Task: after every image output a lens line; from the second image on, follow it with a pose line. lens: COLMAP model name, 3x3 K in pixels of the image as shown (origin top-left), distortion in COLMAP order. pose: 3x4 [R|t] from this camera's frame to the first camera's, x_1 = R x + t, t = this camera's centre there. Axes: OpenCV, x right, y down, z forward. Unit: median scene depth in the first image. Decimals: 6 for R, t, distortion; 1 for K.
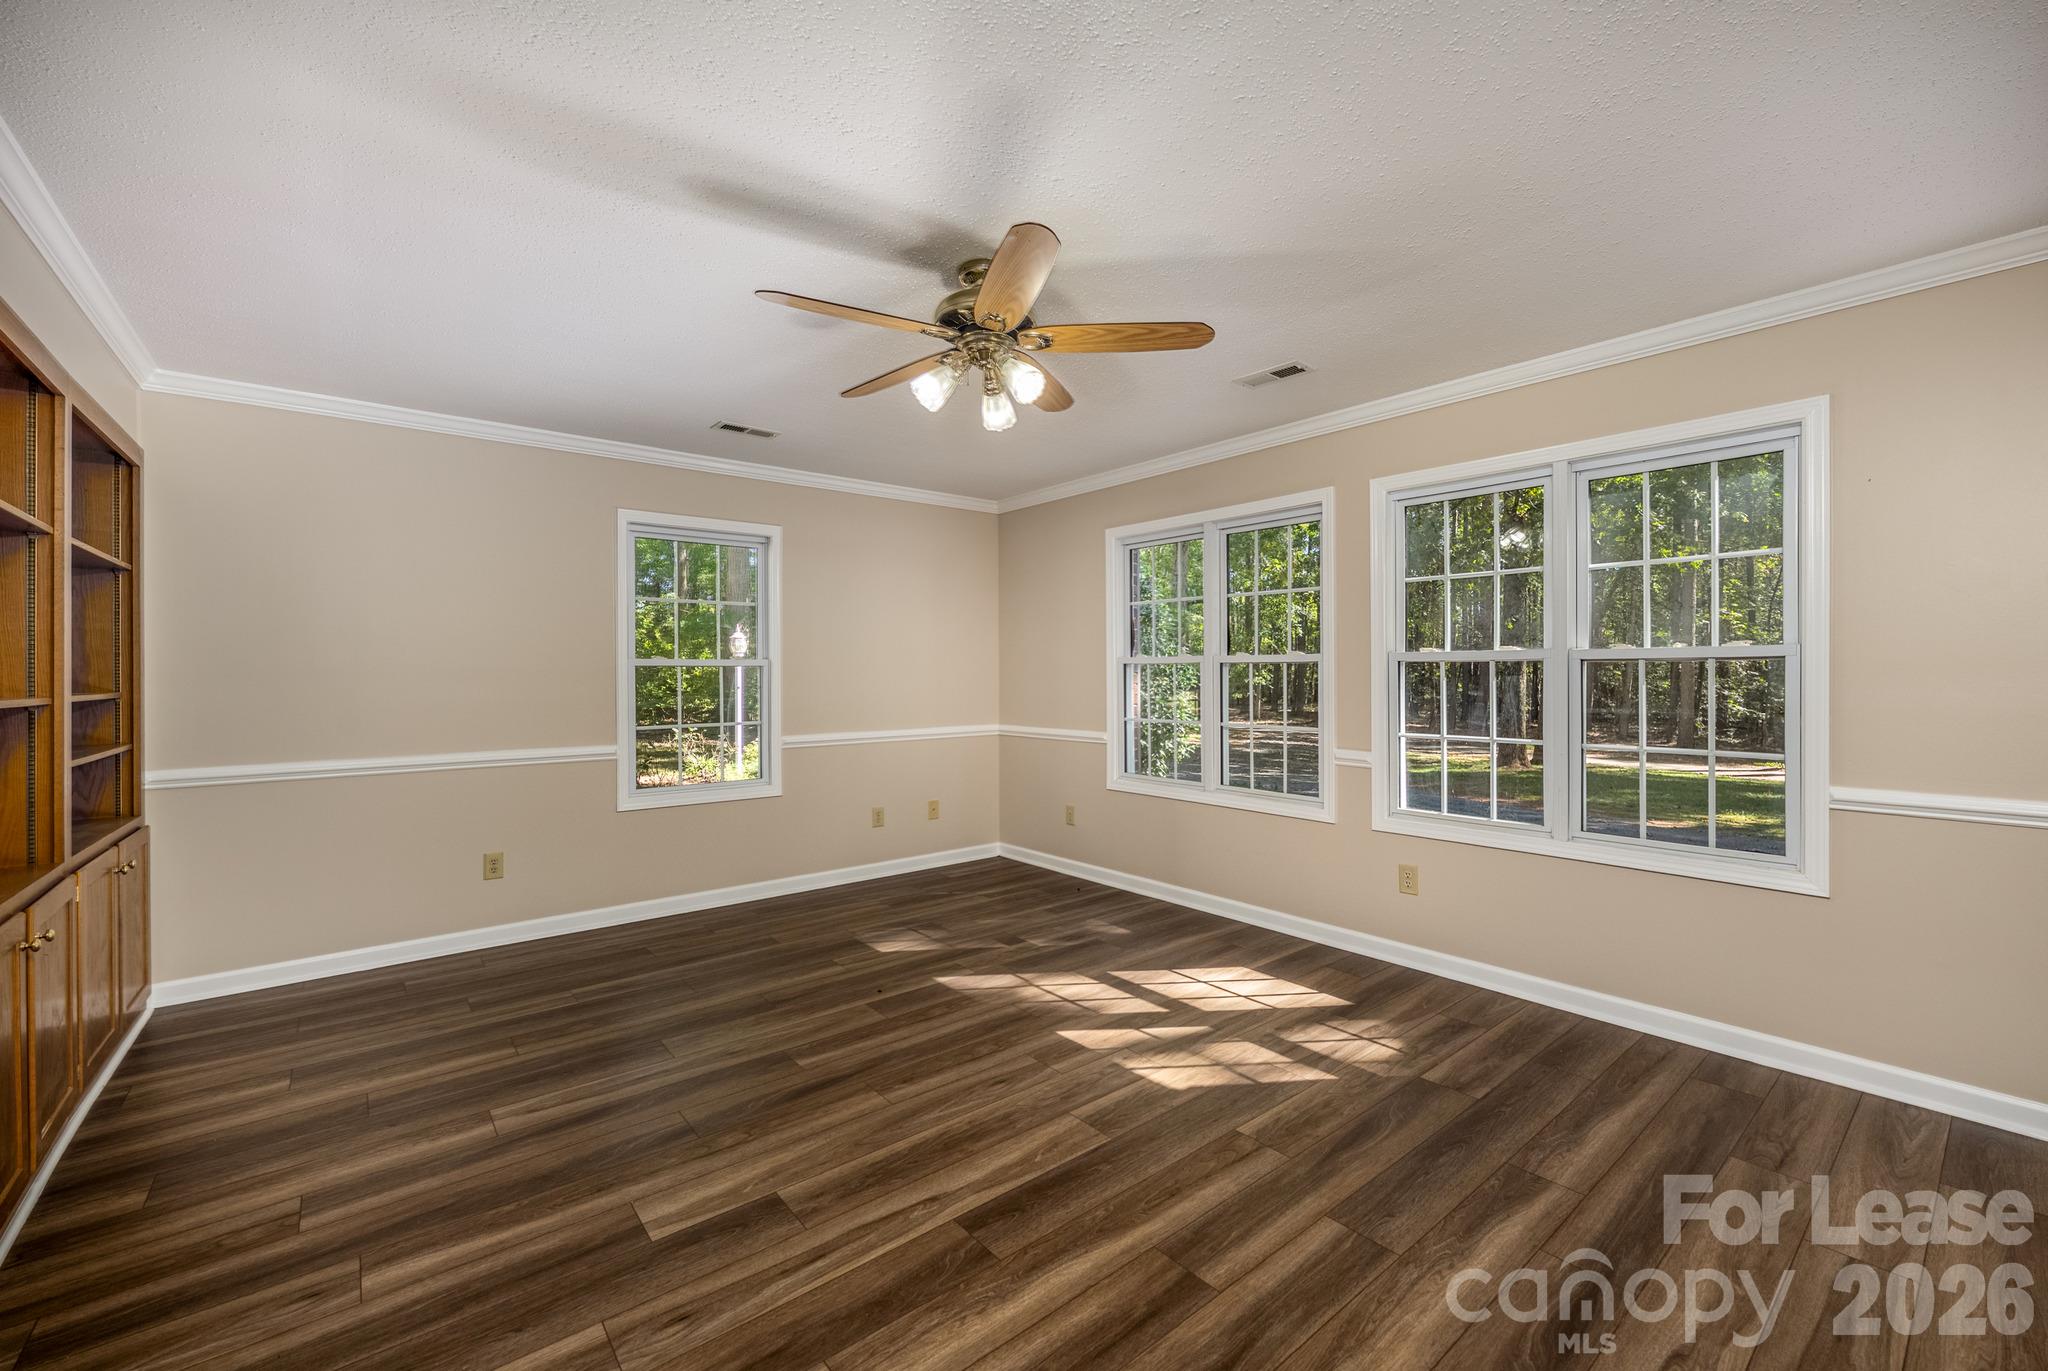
lens RADIAL K [[847.9, 0, 1032.0], [0, 847.9, 668.1], [0, 0, 1]] dist [-0.005990, 0.001008]
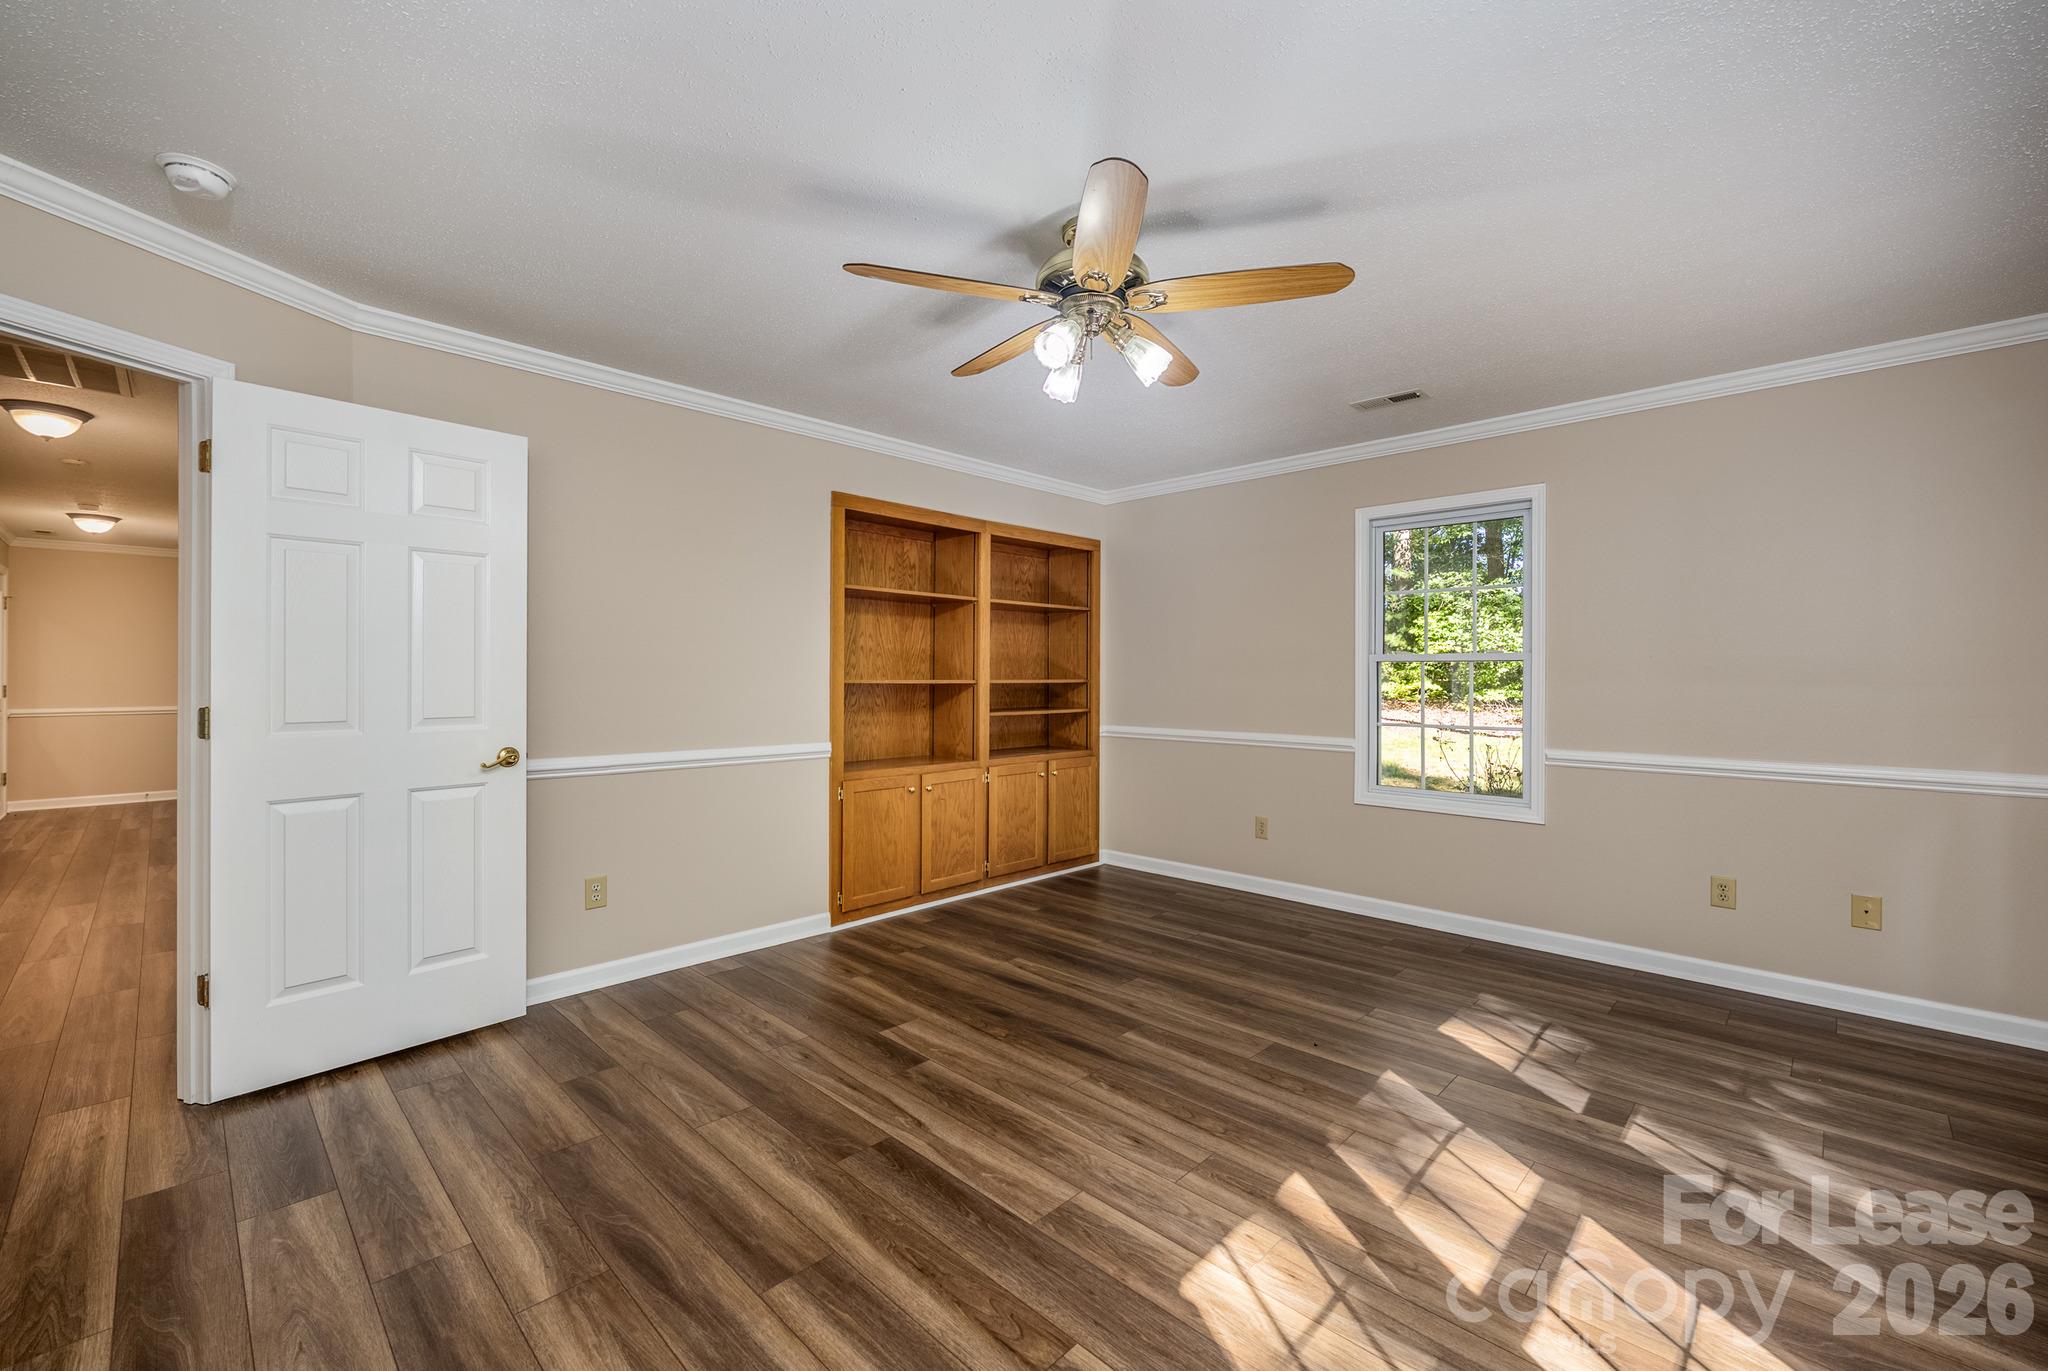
lens RADIAL K [[847.9, 0, 1010.3], [0, 847.9, 672.9], [0, 0, 1]] dist [-0.005990, 0.001008]
pose [[0.090134, 0.003807, -0.995922, 0.829136], [0.003059, 0.999987, 0.004100, 0.007917], [0.995925, -0.003416, 0.090121, 0.815343]]
